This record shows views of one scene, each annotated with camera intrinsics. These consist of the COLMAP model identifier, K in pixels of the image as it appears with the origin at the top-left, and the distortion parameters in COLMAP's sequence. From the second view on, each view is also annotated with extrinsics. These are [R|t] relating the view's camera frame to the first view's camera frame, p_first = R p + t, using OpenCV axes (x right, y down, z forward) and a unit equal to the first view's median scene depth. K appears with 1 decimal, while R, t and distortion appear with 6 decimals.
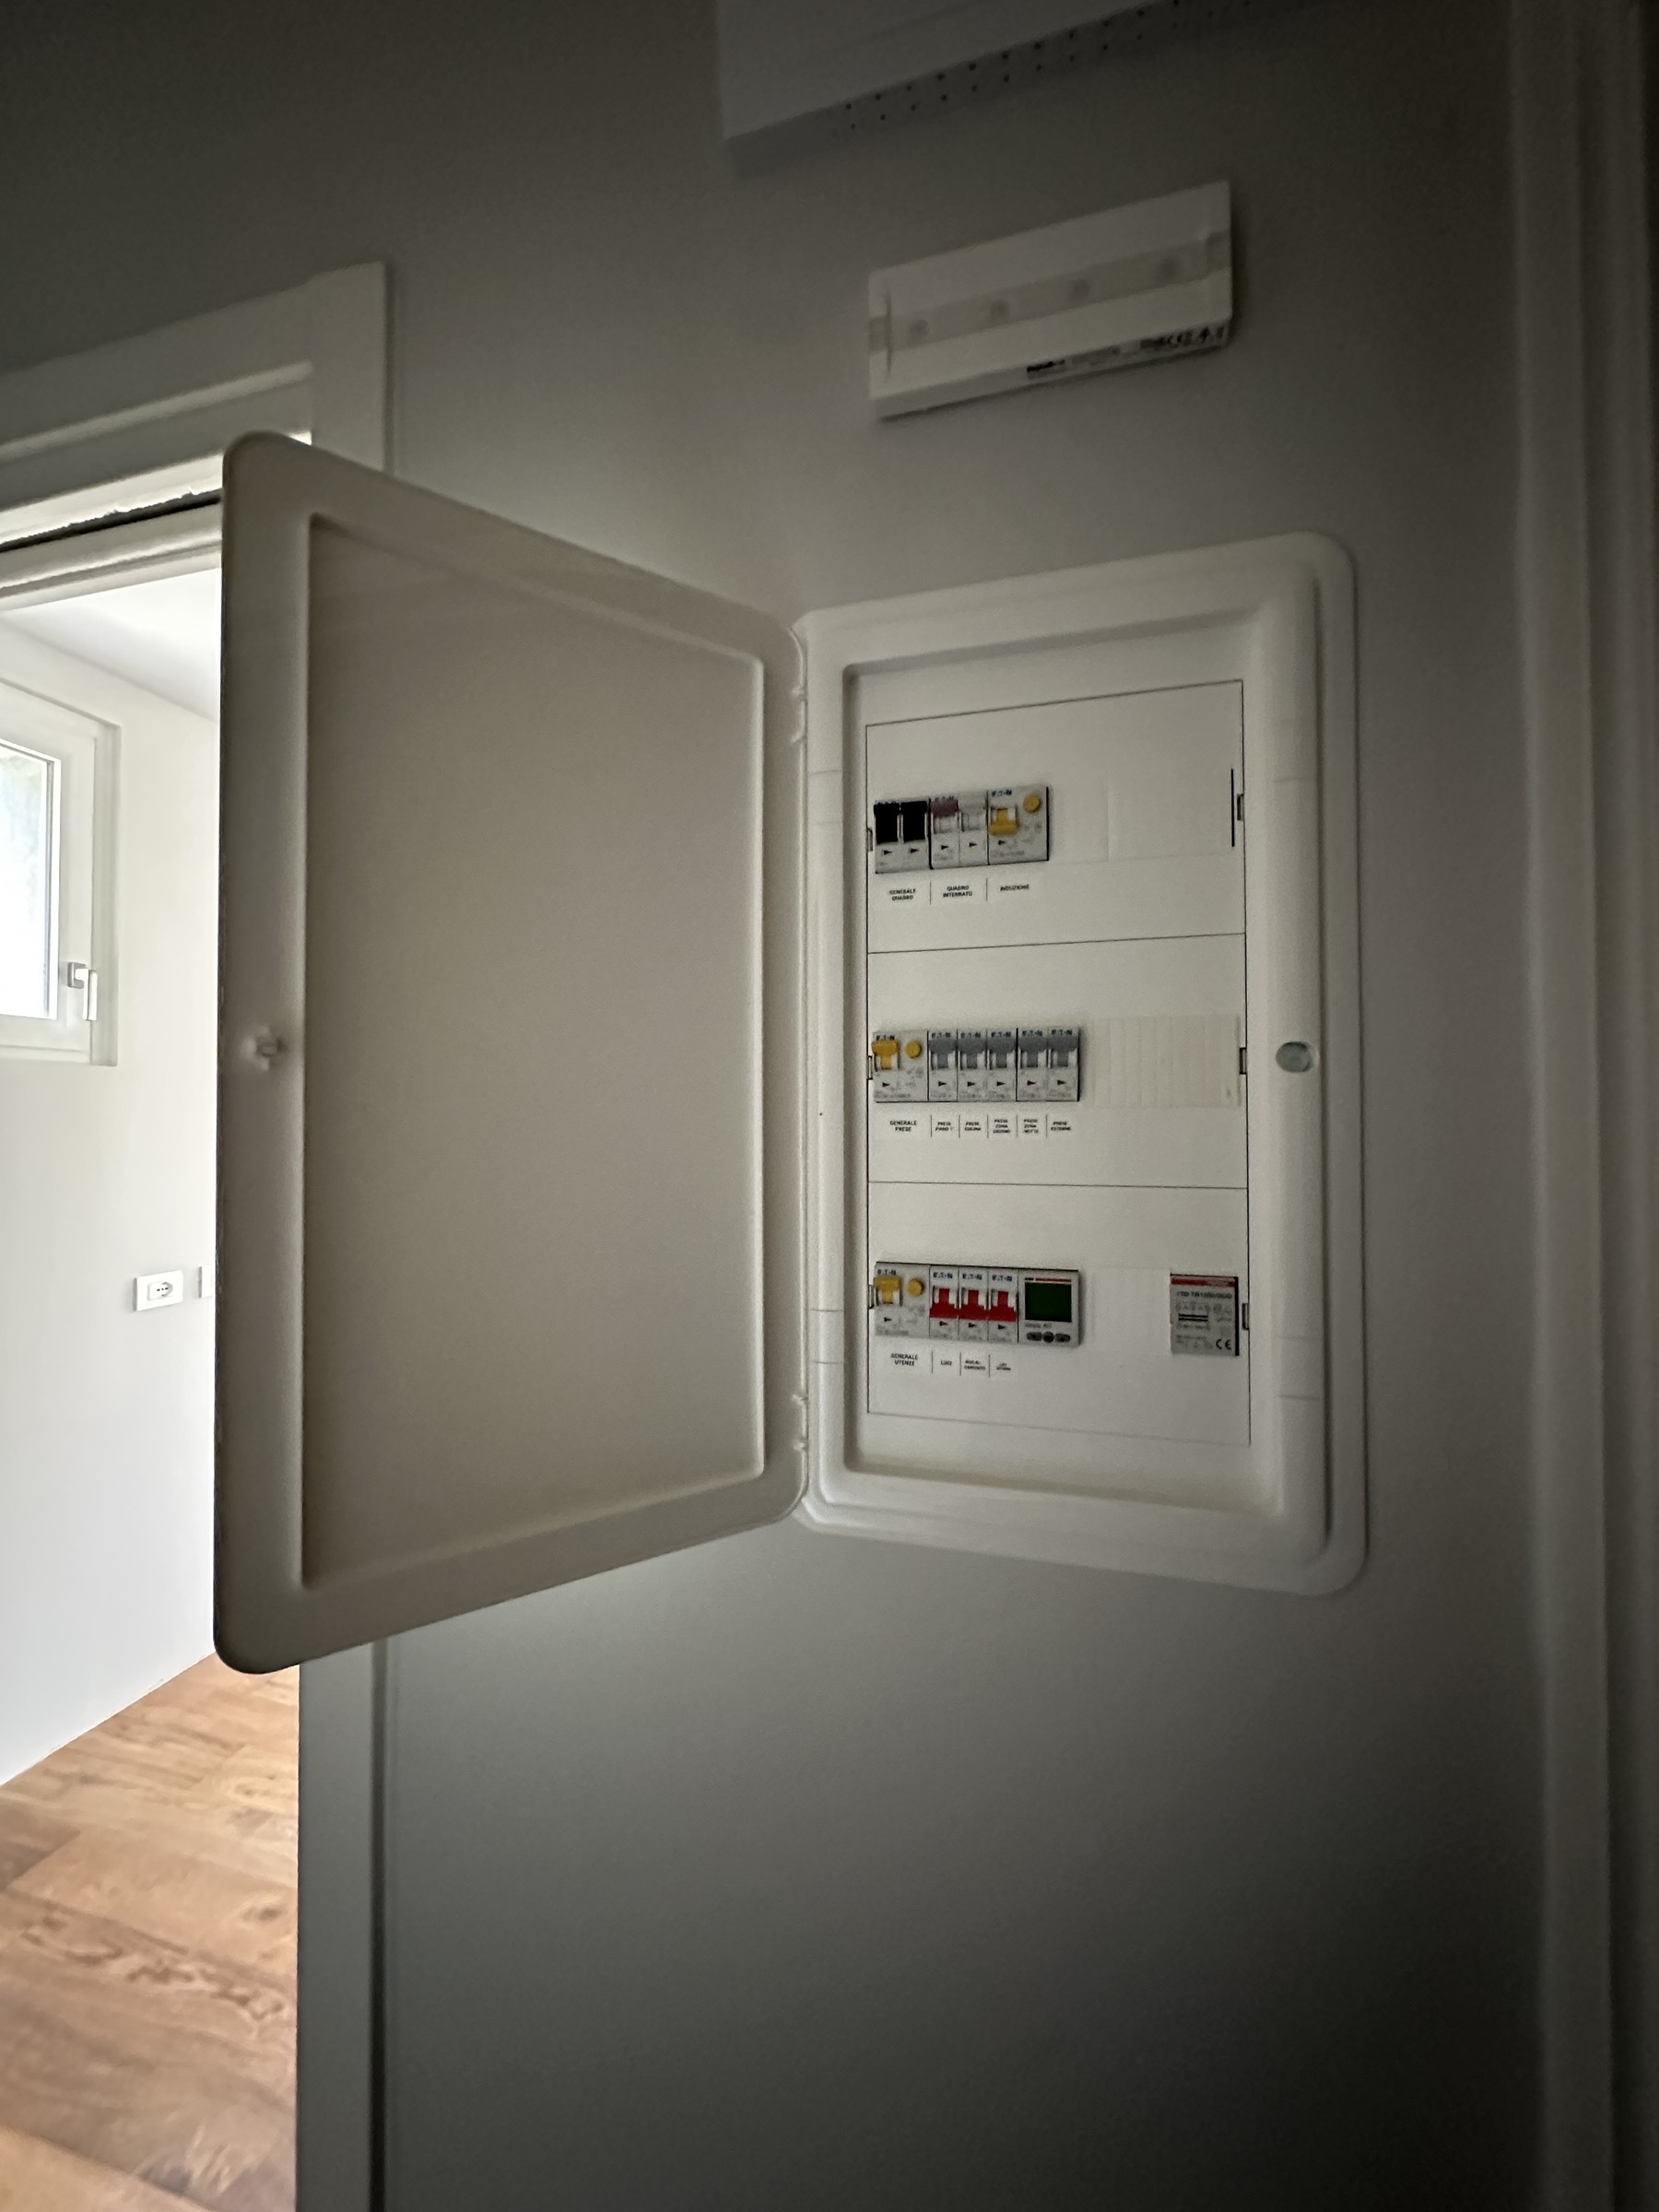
lens RADIAL K [[886.8, 0, 847.9], [0, 886.8, 1098.7], [0, 0, 1]] dist [-0.003970, 0.000781]
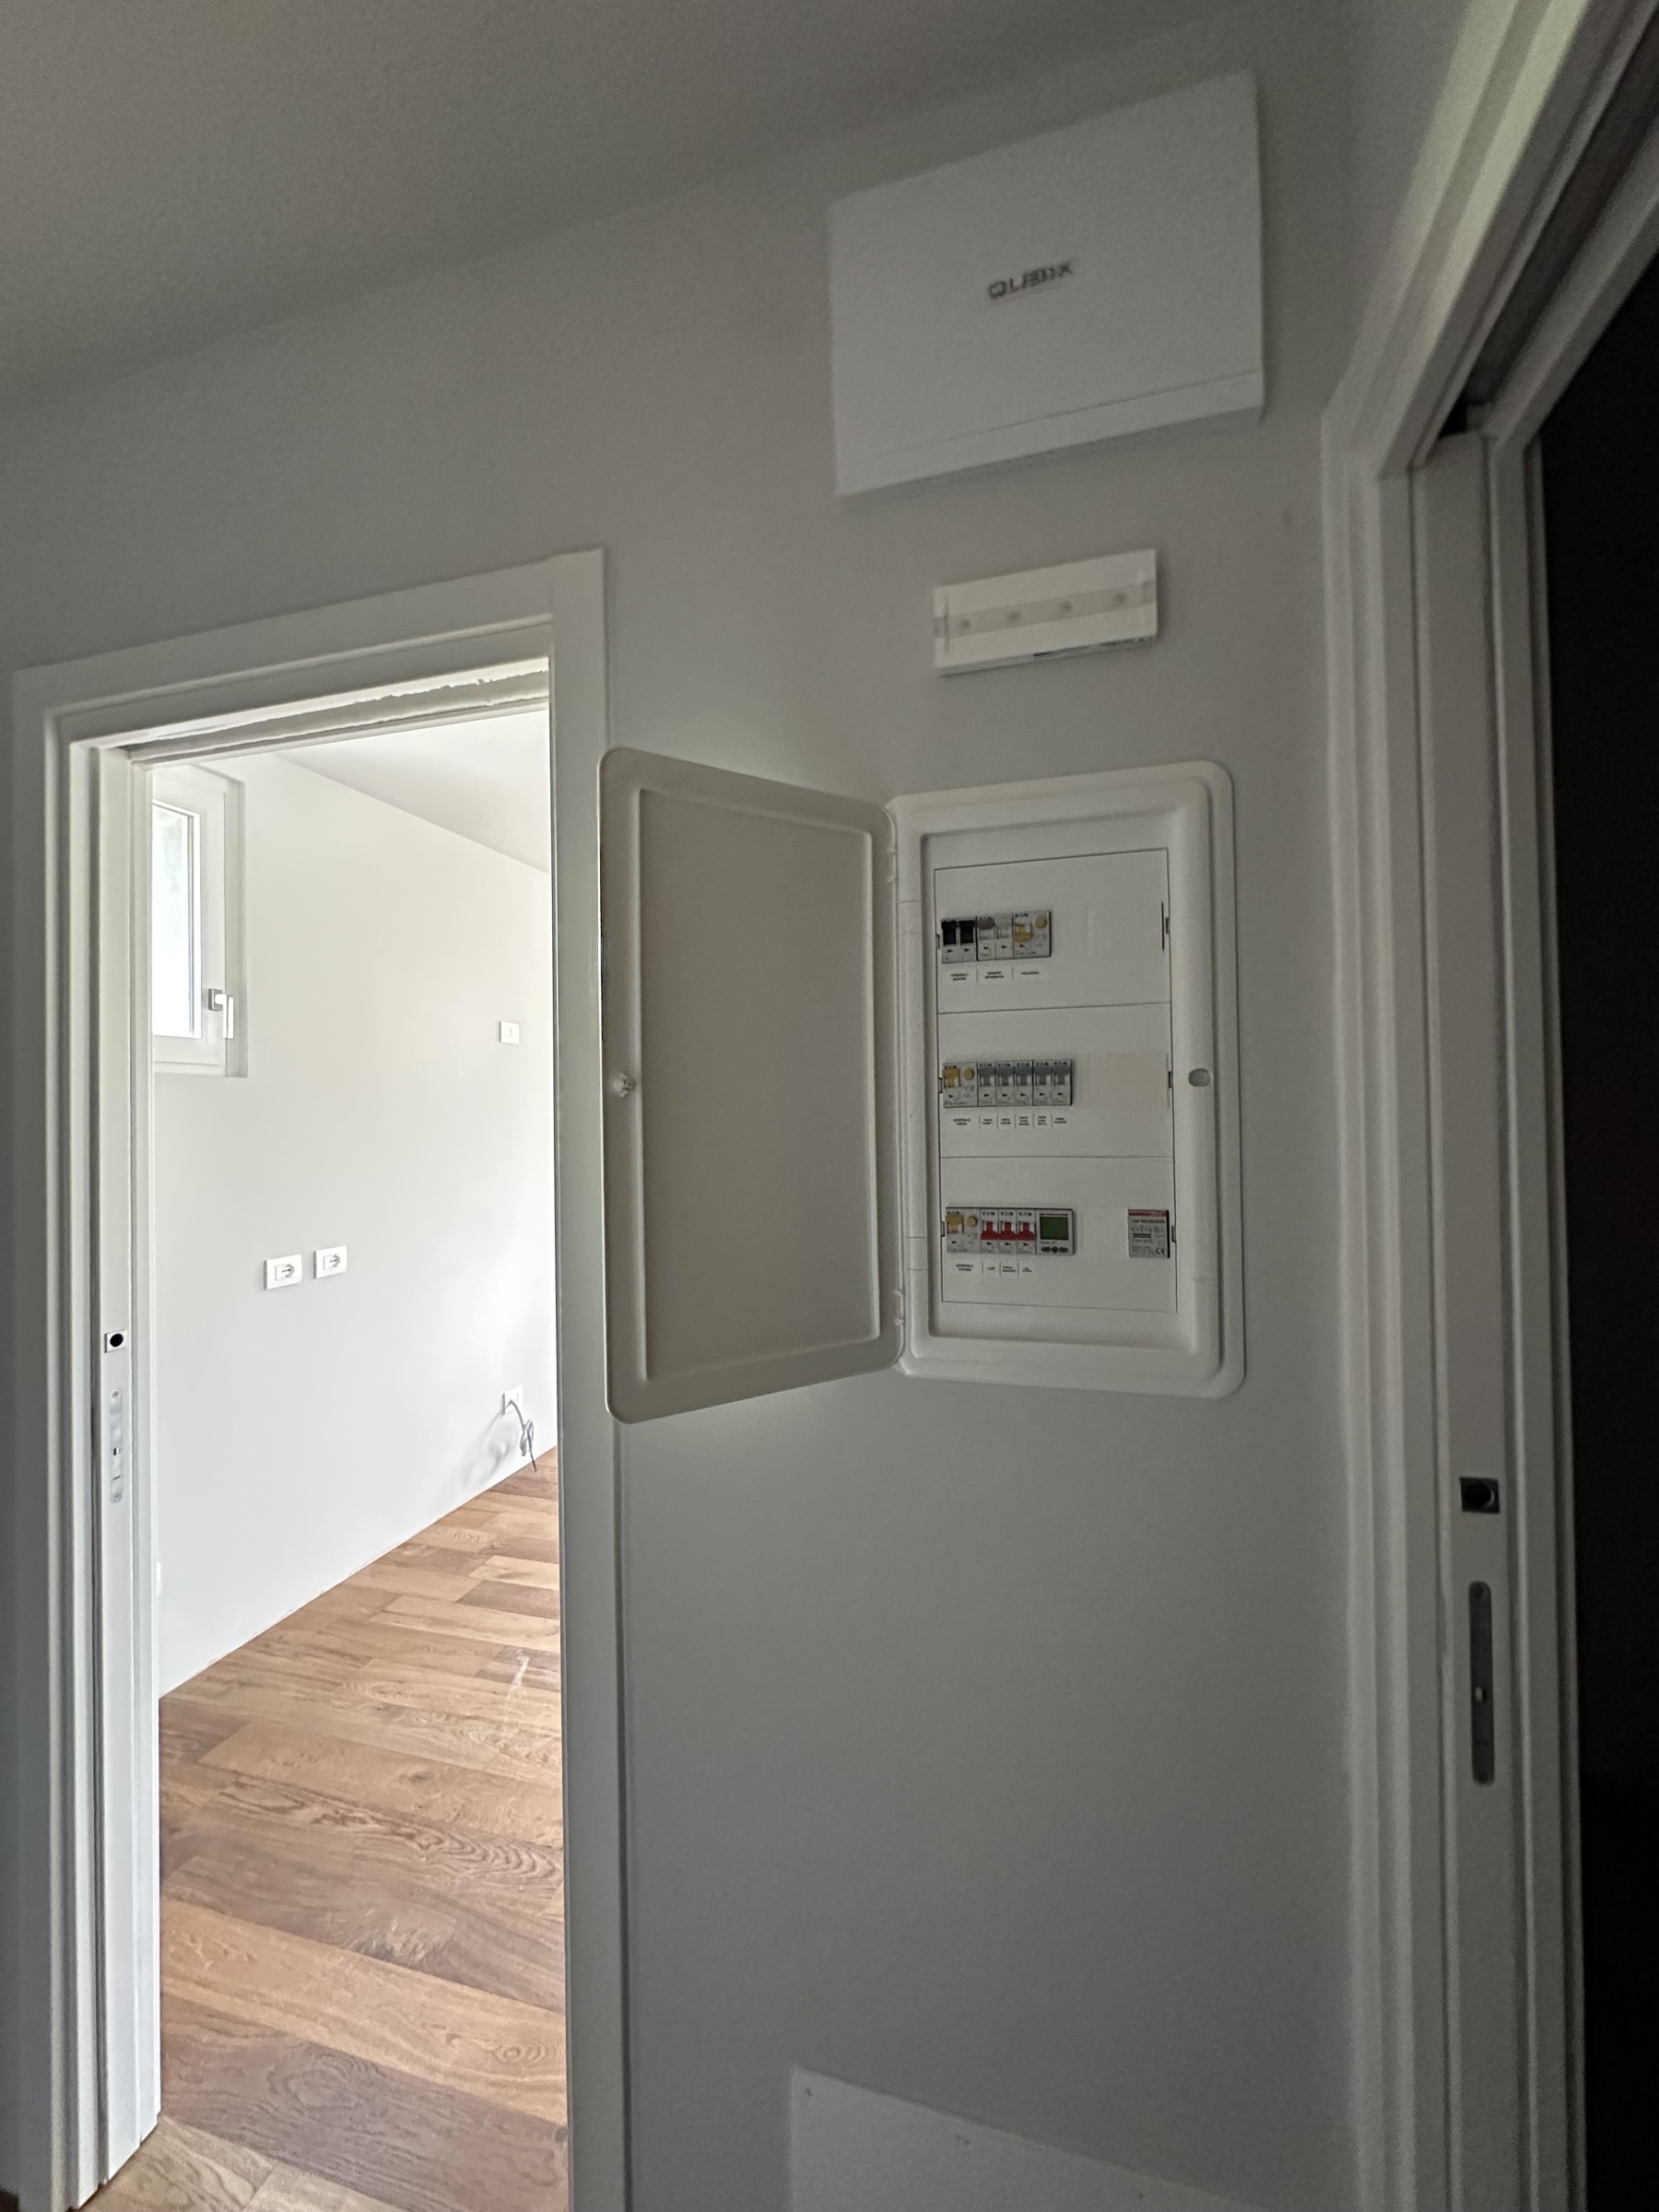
lens RADIAL K [[886.8, 0, 839.8], [0, 886.8, 1091.3], [0, 0, 1]] dist [-0.003970, 0.000781]
pose [[0.999717, -0.012208, -0.020411, -0.043782], [0.012135, 0.999920, -0.003702, -0.007213], [0.020454, 0.003454, 0.999785, -0.212002]]
